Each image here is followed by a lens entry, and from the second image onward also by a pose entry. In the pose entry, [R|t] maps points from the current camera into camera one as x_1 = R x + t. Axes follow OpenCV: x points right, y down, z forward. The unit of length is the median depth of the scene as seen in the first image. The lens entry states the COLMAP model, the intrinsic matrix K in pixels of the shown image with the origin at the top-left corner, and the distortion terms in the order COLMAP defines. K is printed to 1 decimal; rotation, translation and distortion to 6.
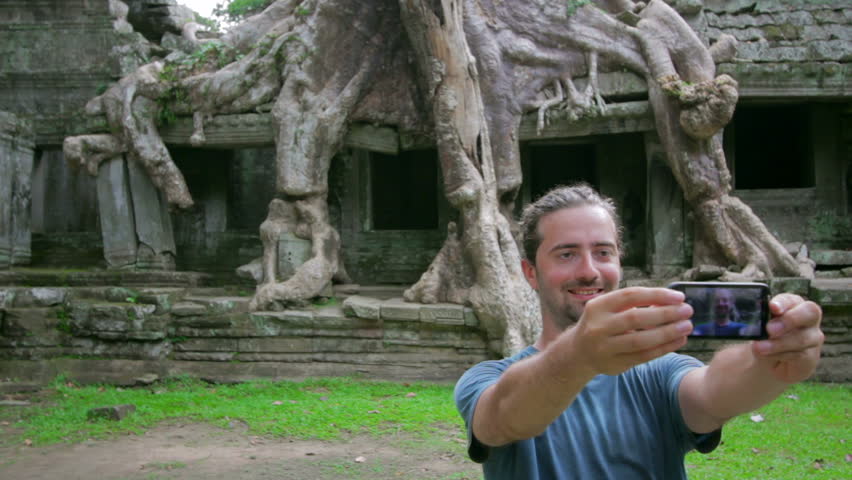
lens RADIAL K [[821.7, 0, 426.0], [0, 821.7, 240.0], [0, 0, 1]] dist [0.015917, -0.002244]
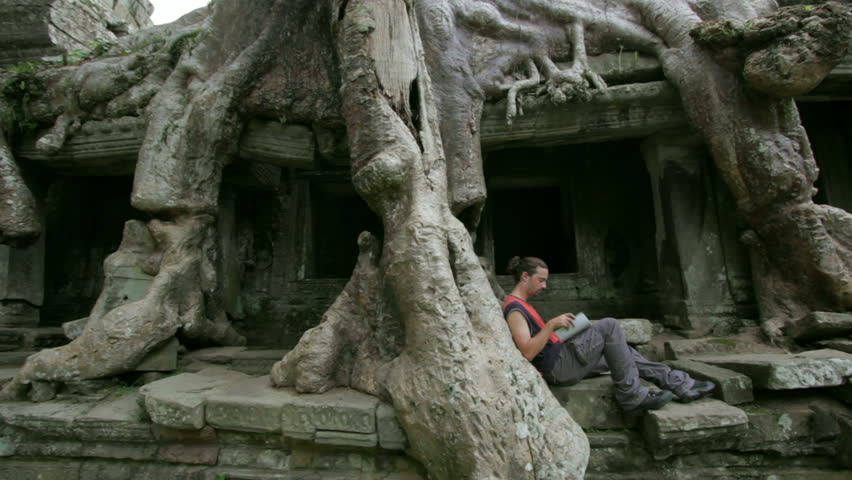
lens RADIAL K [[394.1, 0, 425.4], [0, 394.1, 243.1], [0, 0, 1]] dist [-0.013703, 0.000776]
pose [[0.999996, -0.002658, -0.000018, 0.066857], [0.002612, 0.983693, -0.179836, 0.030162], [0.000496, 0.179835, 0.983697, 0.701572]]
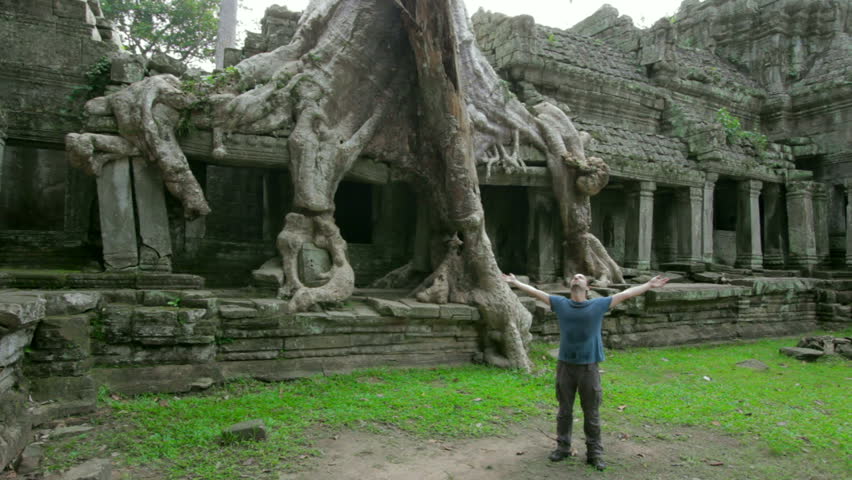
lens RADIAL K [[495.0, 0, 426.0], [0, 495.0, 240.0], [0, 0, 1]] dist [-0.006595, 0.000447]
pose [[0.868297, 0.047291, 0.493785, -0.375286], [-0.037915, 0.998860, -0.028992, 0.001389], [-0.494593, 0.006452, 0.869101, 0.315076]]
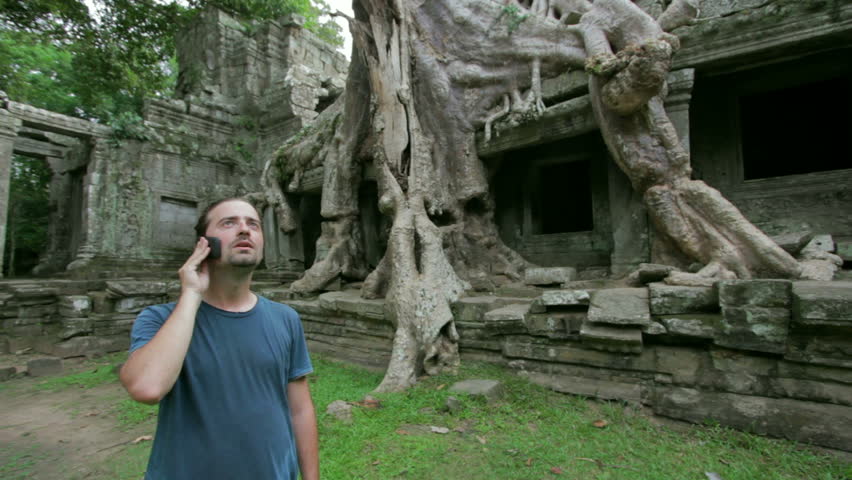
lens RADIAL K [[394.1, 0, 425.4], [0, 394.1, 243.1], [0, 0, 1]] dist [-0.013703, 0.000776]
pose [[0.849733, -0.038951, -0.525772, 0.343265], [0.018100, 0.998834, -0.044745, 0.022818], [0.526903, 0.028505, 0.849448, 0.522590]]
